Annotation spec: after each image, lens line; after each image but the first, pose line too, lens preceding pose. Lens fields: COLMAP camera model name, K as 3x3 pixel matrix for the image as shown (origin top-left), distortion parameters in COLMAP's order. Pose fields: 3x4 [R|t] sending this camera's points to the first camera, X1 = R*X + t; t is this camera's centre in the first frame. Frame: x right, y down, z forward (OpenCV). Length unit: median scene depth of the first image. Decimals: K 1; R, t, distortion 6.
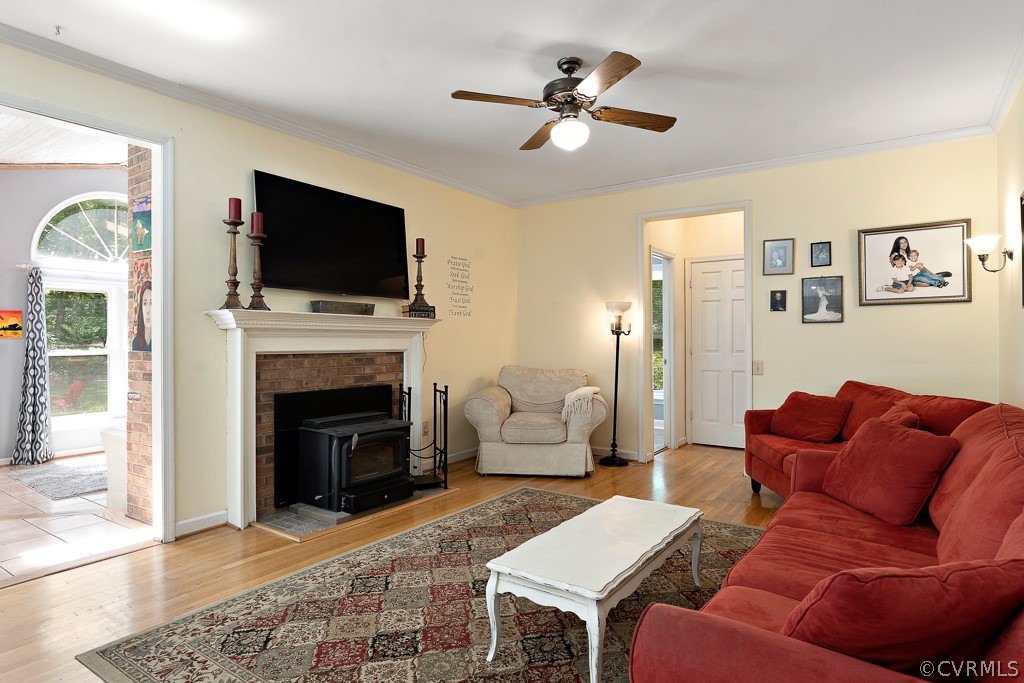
lens RADIAL K [[589.3, 0, 510.2], [0, 589.3, 337.7], [0, 0, 1]] dist [0.005527, 0.000693]
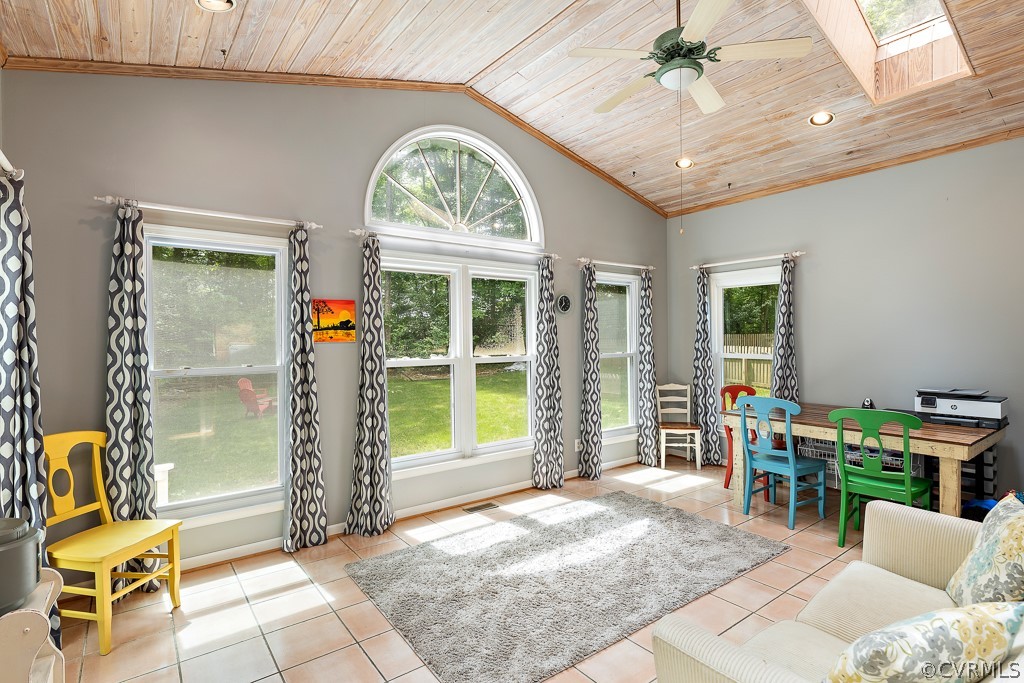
lens RADIAL K [[504.6, 0, 510.6], [0, 504.6, 341.4], [0, 0, 1]] dist [0.016543, 0.000047]
pose [[0.950385, 0.001583, -0.311073, -0.486376], [0.002238, 0.999926, 0.011924, -0.005863], [0.311069, -0.012028, 0.950311, 0.518597]]
